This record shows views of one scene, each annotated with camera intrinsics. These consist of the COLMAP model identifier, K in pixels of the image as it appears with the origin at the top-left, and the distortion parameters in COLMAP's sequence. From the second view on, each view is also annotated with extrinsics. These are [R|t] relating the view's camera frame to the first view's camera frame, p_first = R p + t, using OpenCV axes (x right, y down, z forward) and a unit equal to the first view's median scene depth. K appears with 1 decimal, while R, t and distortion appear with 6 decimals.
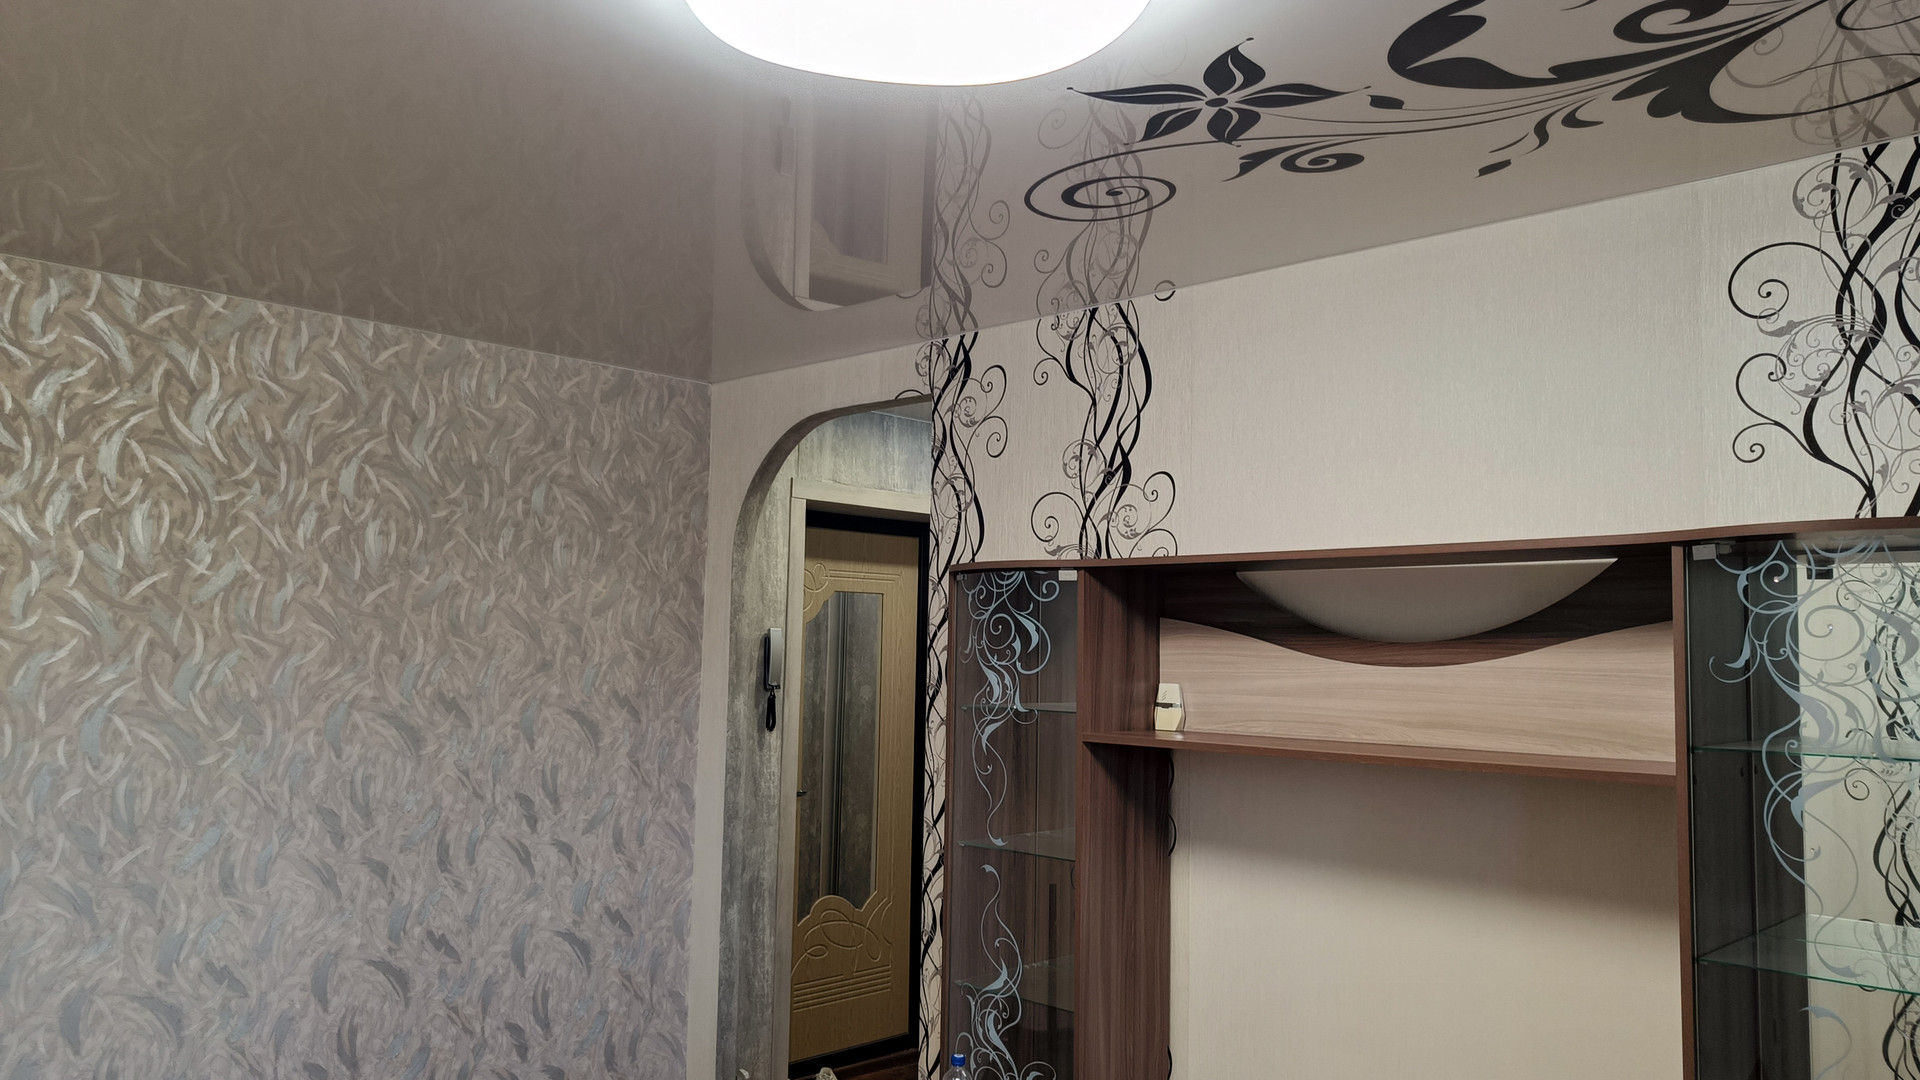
lens RADIAL K [[1358.6, 0, 997.6], [0, 1358.6, 557.6], [0, 0, 1]] dist [-0.002030, 0.016656]
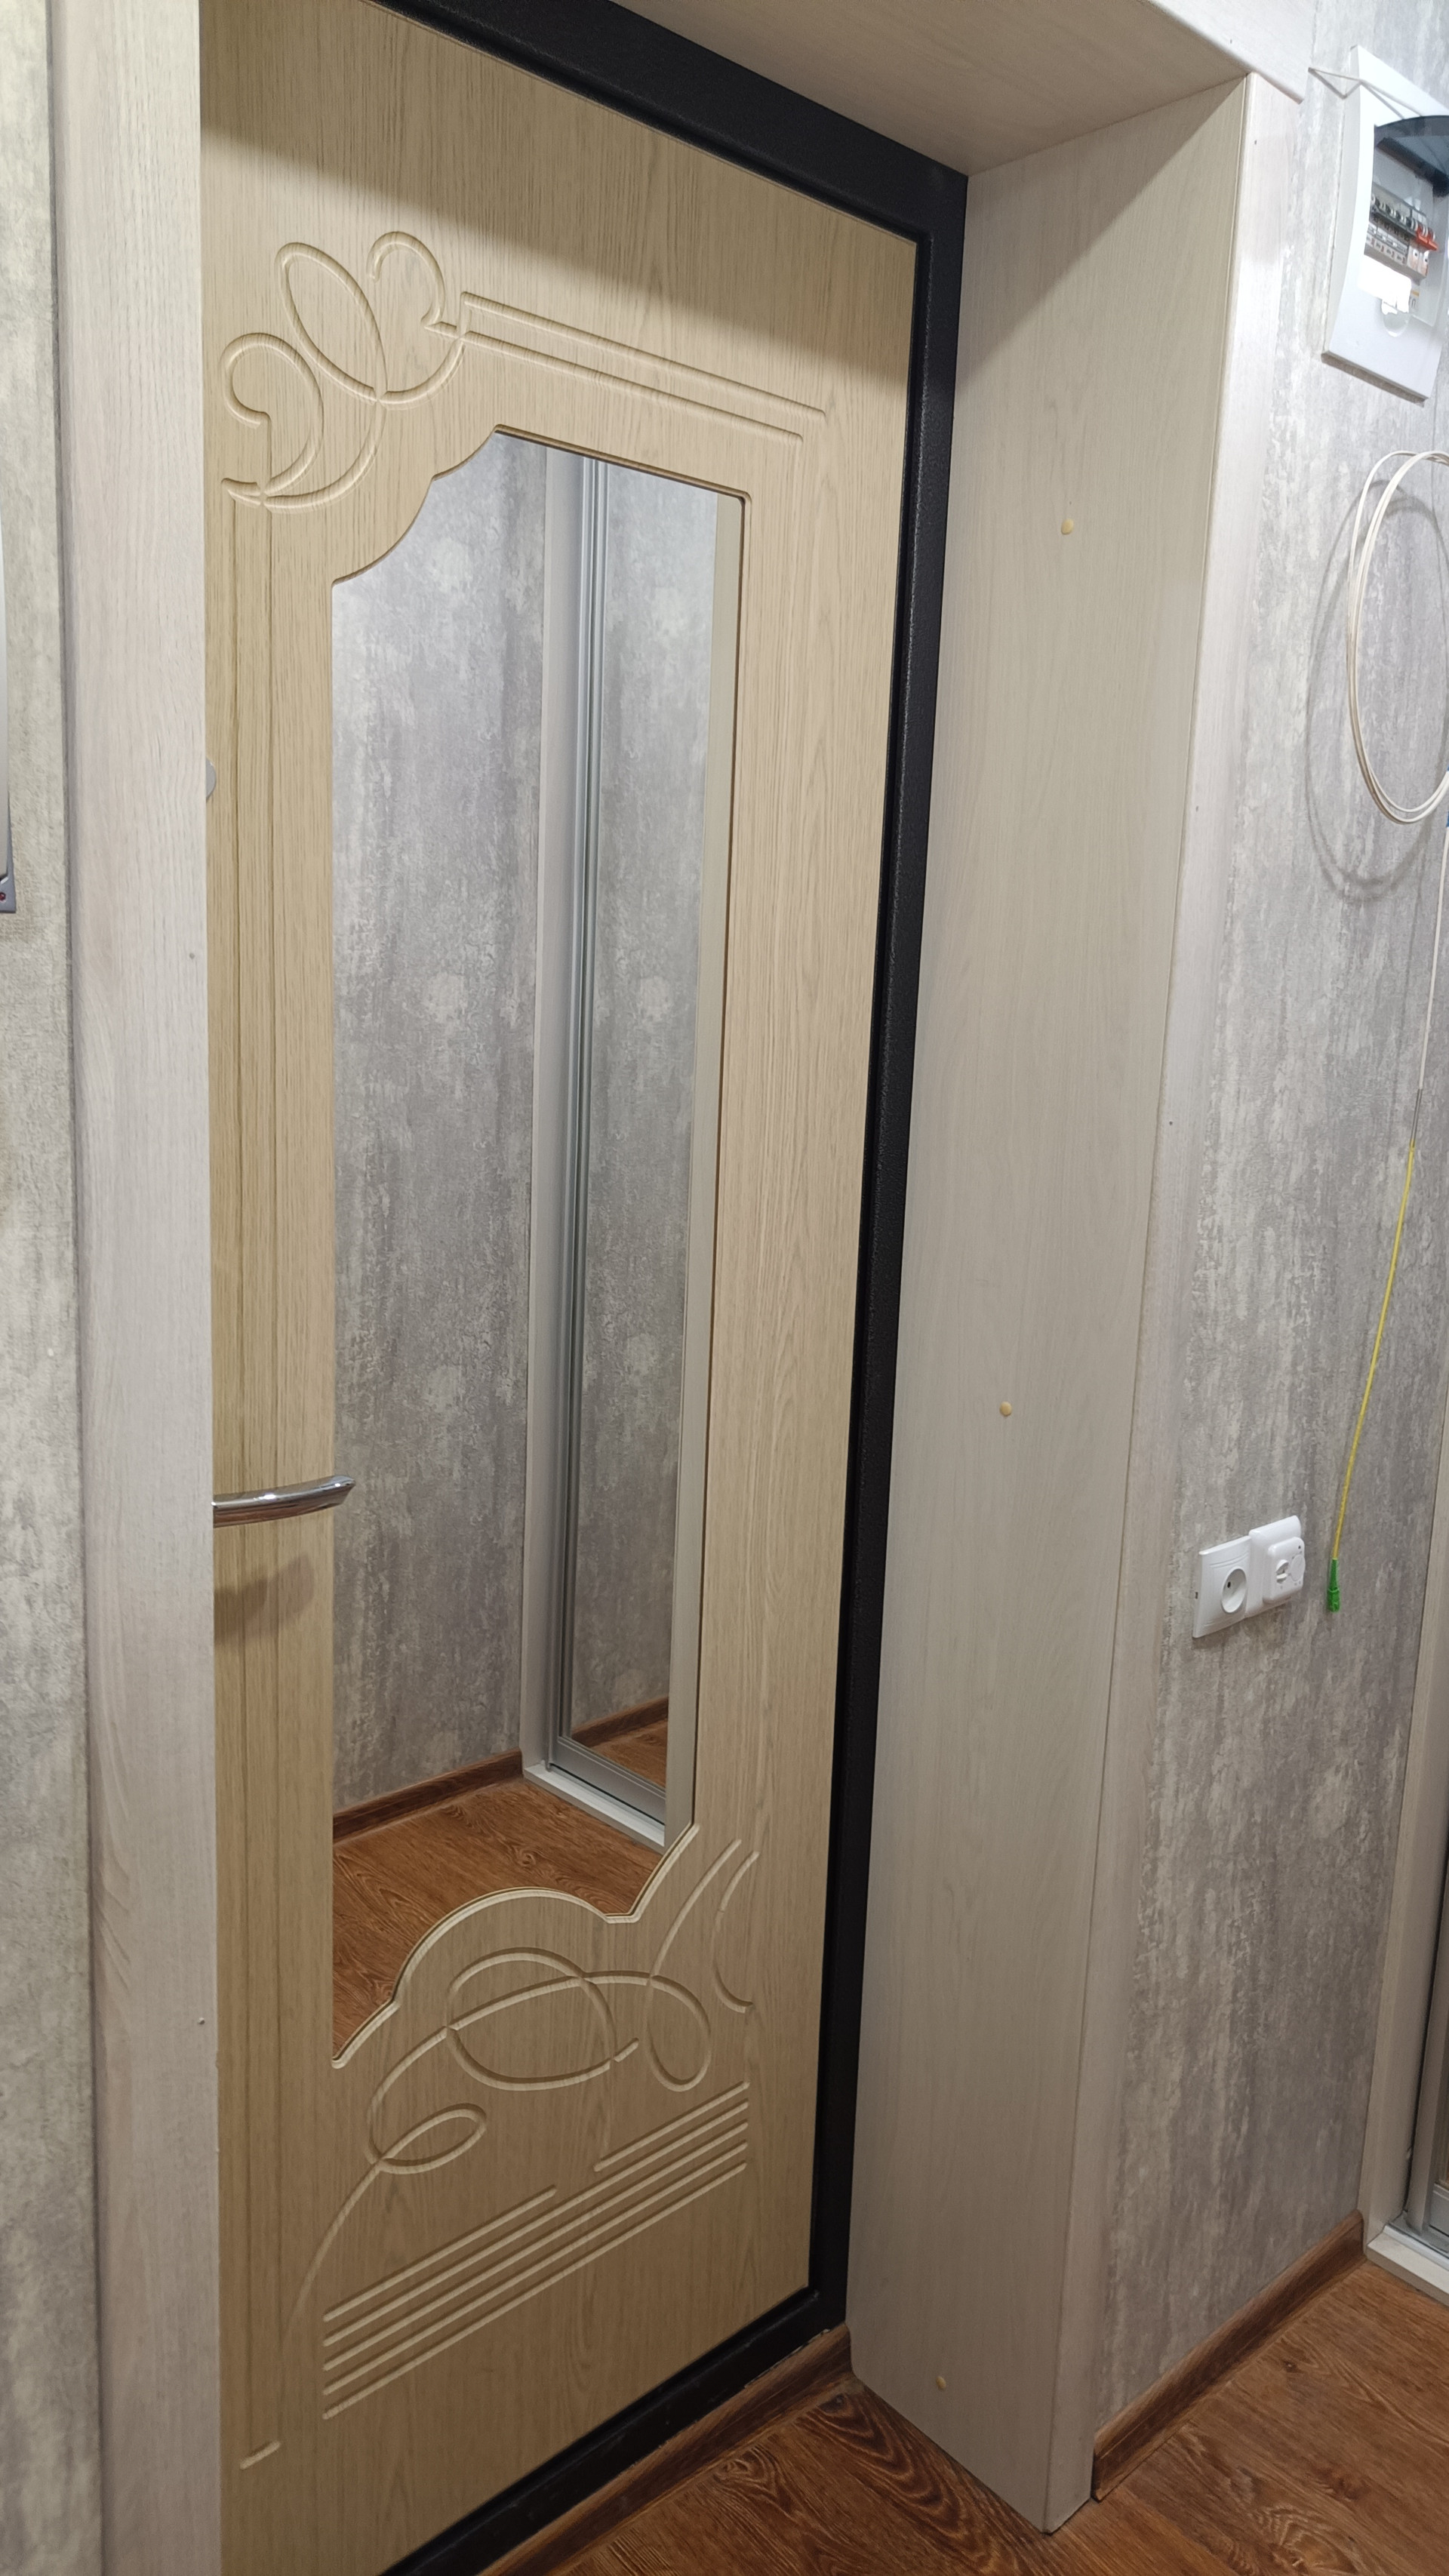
lens RADIAL K [[1822.7, 0, 713.6], [0, 1822.7, 1261.9], [0, 0, 1]] dist [-0.002030, 0.016656]
pose [[0.997887, 0.025898, -0.059589, -0.054597], [-0.011392, 0.972659, 0.231960, 0.059162], [0.063967, -0.230791, 0.970898, 0.553718]]
